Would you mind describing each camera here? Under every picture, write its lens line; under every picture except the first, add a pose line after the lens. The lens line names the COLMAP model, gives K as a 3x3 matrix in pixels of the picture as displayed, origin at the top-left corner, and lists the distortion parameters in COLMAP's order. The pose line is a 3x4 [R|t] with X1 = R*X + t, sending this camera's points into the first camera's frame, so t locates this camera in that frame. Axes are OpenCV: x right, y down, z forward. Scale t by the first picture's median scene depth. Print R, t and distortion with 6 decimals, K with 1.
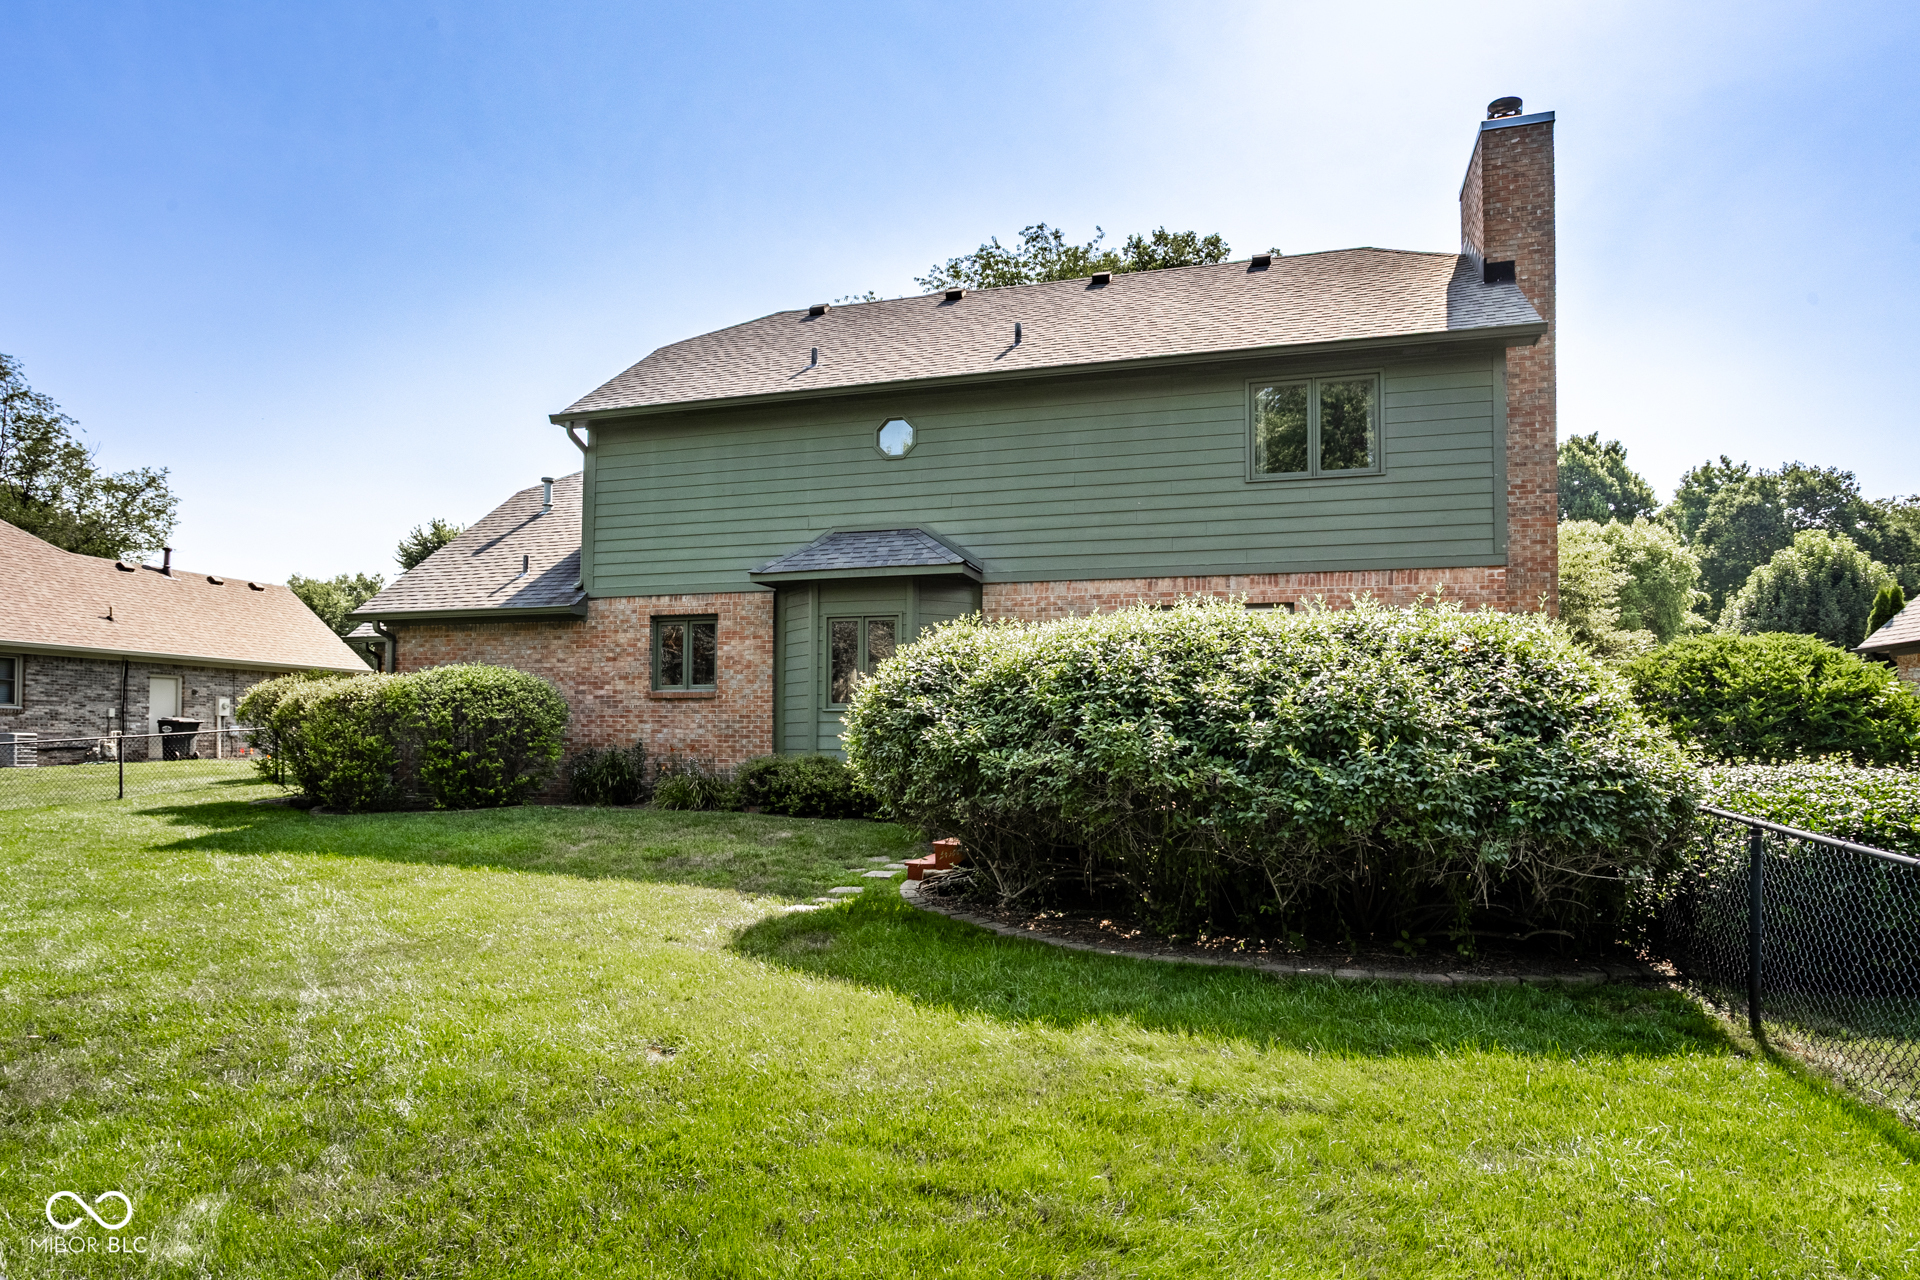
lens RADIAL K [[1149.3, 0, 931.1], [0, 1149.3, 714.6], [0, 0, 1]] dist [-0.022756, 0.000157]
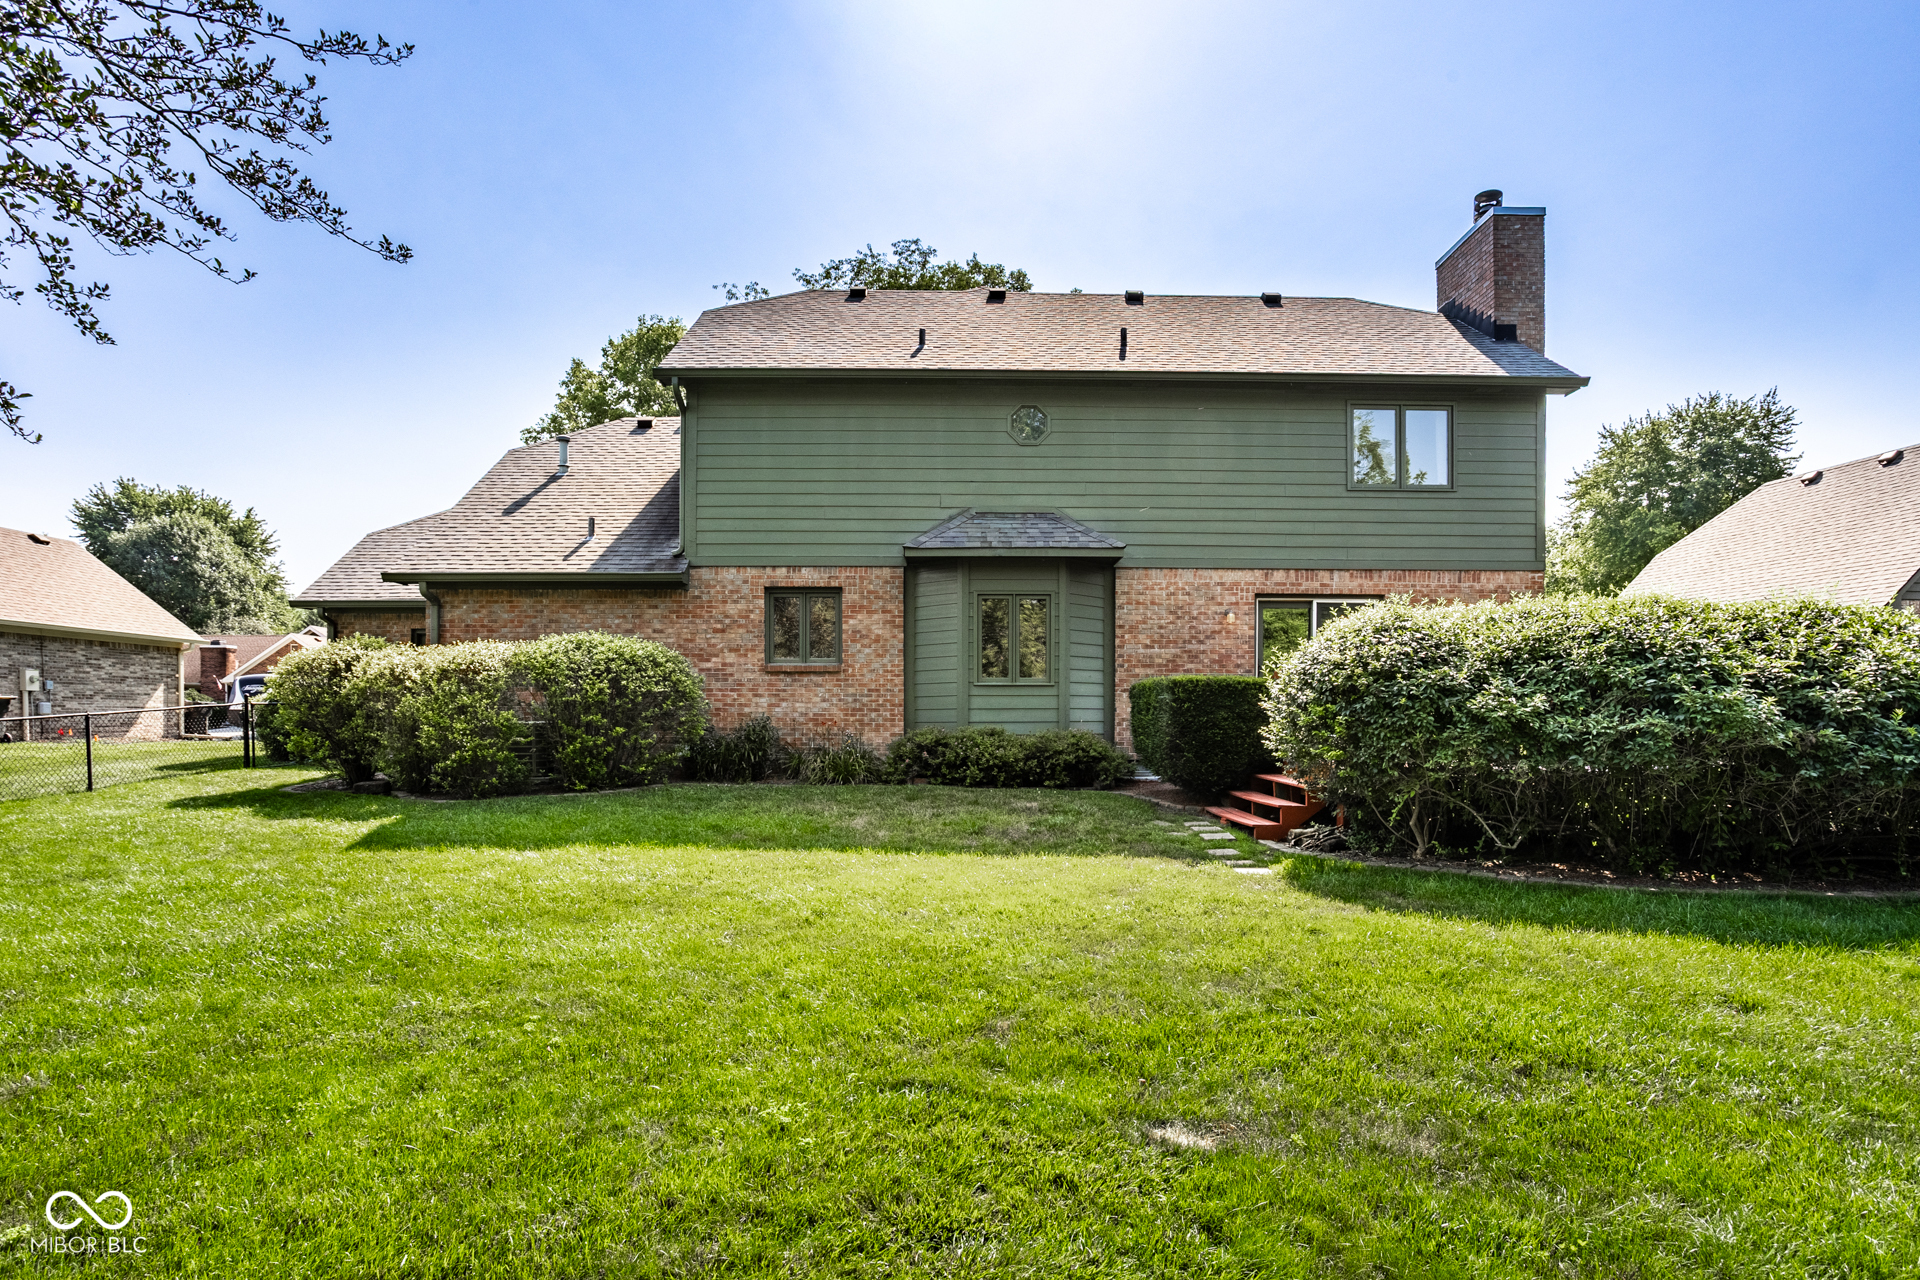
lens RADIAL K [[1022.5, 0, 965.0], [0, 1022.5, 731.2], [0, 0, 1]] dist [-0.021705, 0.002006]
pose [[0.944832, -0.010324, 0.327392, -0.383137], [-0.001704, 0.999335, 0.036432, 0.004777], [-0.327551, -0.034980, 0.944186, 0.125094]]
